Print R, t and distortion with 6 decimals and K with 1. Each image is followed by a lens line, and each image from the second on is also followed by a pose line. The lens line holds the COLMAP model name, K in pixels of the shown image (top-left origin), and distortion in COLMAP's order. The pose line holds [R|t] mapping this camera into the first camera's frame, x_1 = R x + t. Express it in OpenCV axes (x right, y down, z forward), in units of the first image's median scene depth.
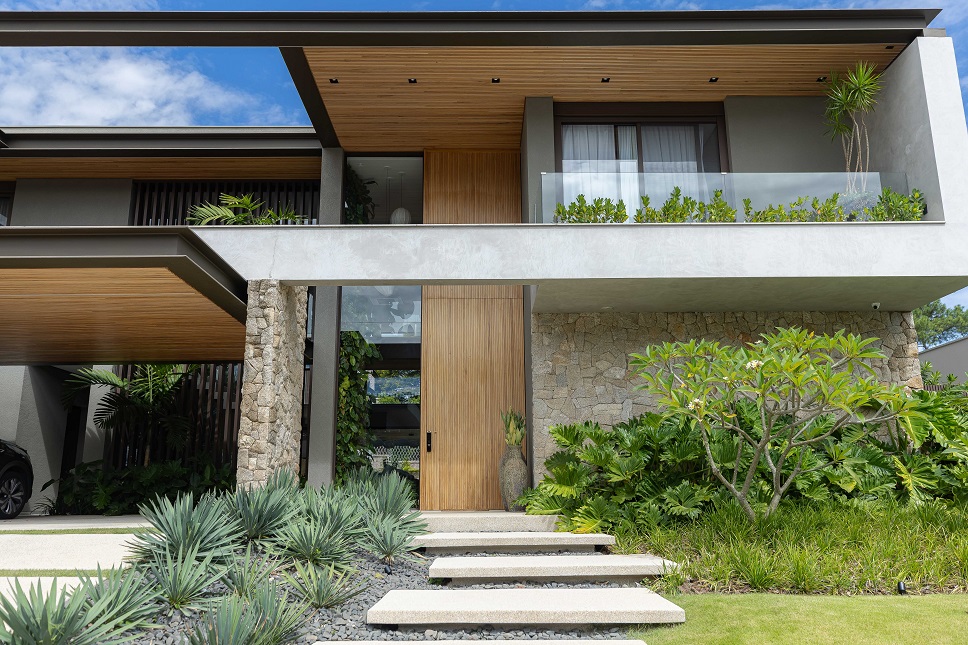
lens RADIAL K [[771.6, 0, 484.0], [0, 771.6, 322.5], [0, 0, 1]] dist [-0.007963, -0.000666]
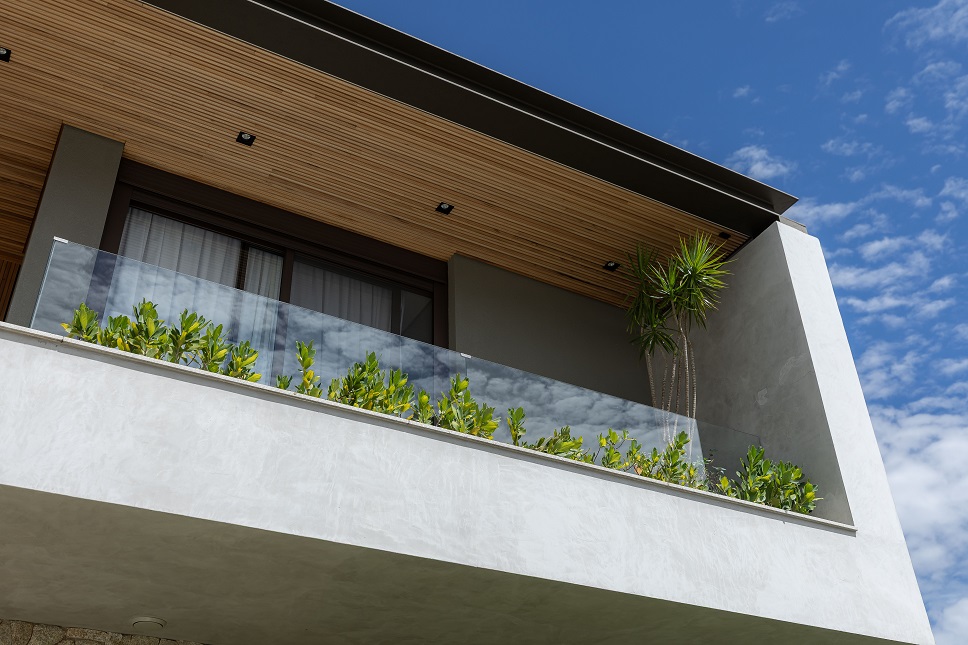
lens RADIAL K [[985.9, 0, 484.0], [0, 985.9, 322.5], [0, 0, 1]] dist [0.001952, 0.000619]
pose [[0.872498, 0.261519, 0.412740, 0.068624], [-0.087980, 0.914989, -0.393770, 0.022753], [-0.480631, 0.307251, 0.821335, 0.496681]]
